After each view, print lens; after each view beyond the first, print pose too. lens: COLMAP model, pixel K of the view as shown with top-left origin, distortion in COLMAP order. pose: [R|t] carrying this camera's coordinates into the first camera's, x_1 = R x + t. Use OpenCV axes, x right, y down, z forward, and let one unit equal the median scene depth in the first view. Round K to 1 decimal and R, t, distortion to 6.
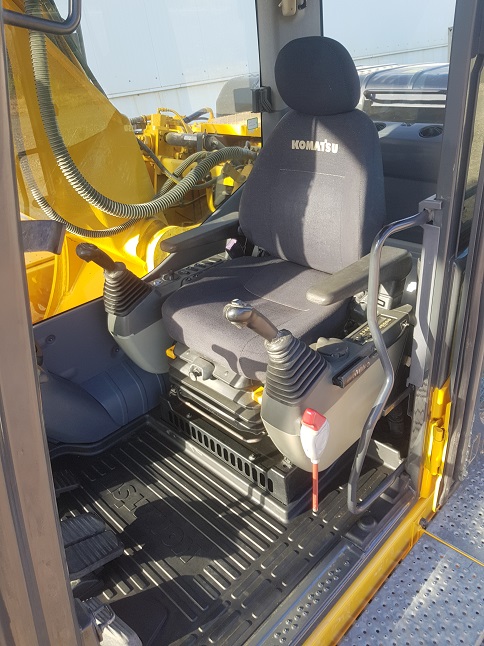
lens RADIAL K [[506.4, 0, 242.0], [0, 506.4, 323.0], [0, 0, 1]] dist [0.042993, -0.056033]
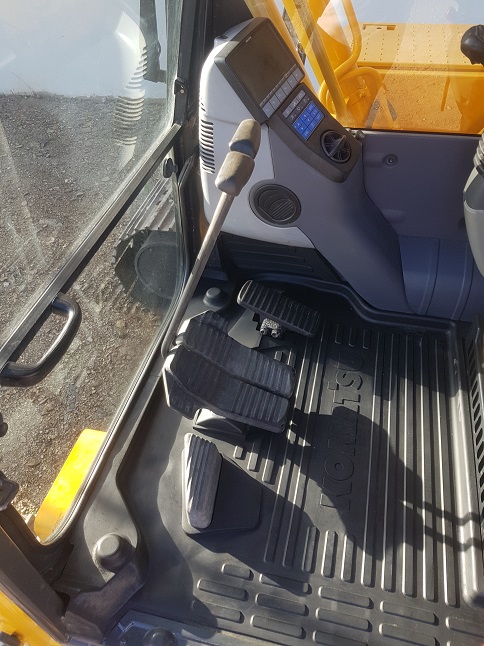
lens RADIAL K [[506.4, 0, 242.0], [0, 506.4, 323.0], [0, 0, 1]] dist [0.042993, -0.056033]
pose [[0.521344, 0.649162, -0.553885, 0.066639], [-0.430924, 0.760511, 0.485724, -0.050633], [0.736550, -0.014547, 0.676227, 0.365549]]
